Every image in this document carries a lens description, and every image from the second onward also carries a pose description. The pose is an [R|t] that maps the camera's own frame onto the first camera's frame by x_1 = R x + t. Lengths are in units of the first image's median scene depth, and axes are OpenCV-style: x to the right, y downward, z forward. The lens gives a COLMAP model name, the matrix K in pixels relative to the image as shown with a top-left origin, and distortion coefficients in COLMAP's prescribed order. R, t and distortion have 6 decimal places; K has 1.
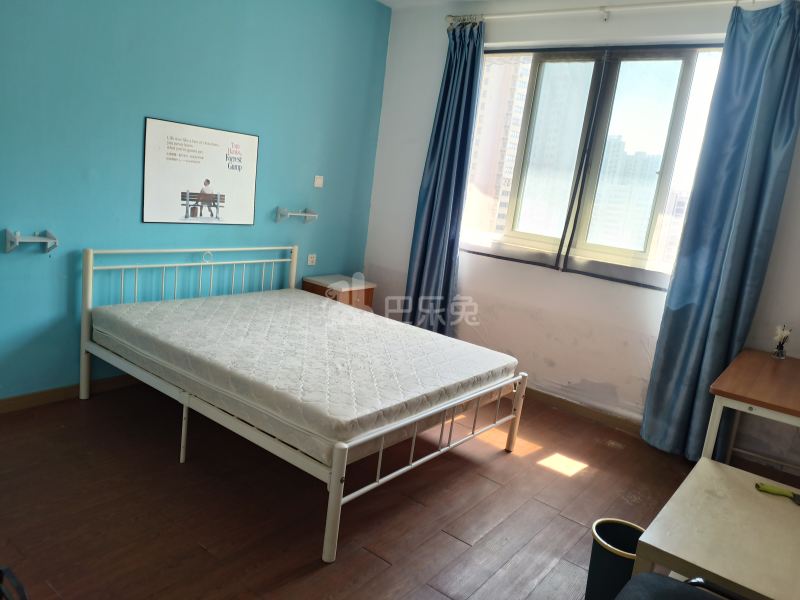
lens RADIAL K [[596.7, 0, 399.9], [0, 596.7, 288.4], [0, 0, 1]] dist [0.059671, -0.058920]
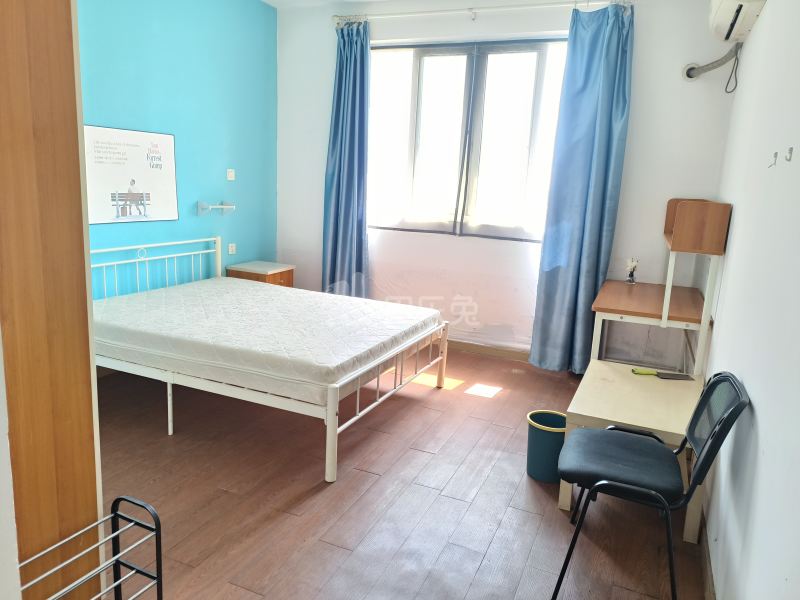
lens RADIAL K [[587.9, 0, 398.8], [0, 587.9, 296.6], [0, 0, 1]] dist [0.050624, -0.056856]
pose [[0.968700, -0.118243, 0.218262, -0.124506], [0.110096, 0.992704, 0.049164, 0.021954], [-0.222483, -0.023596, 0.974651, -0.117814]]
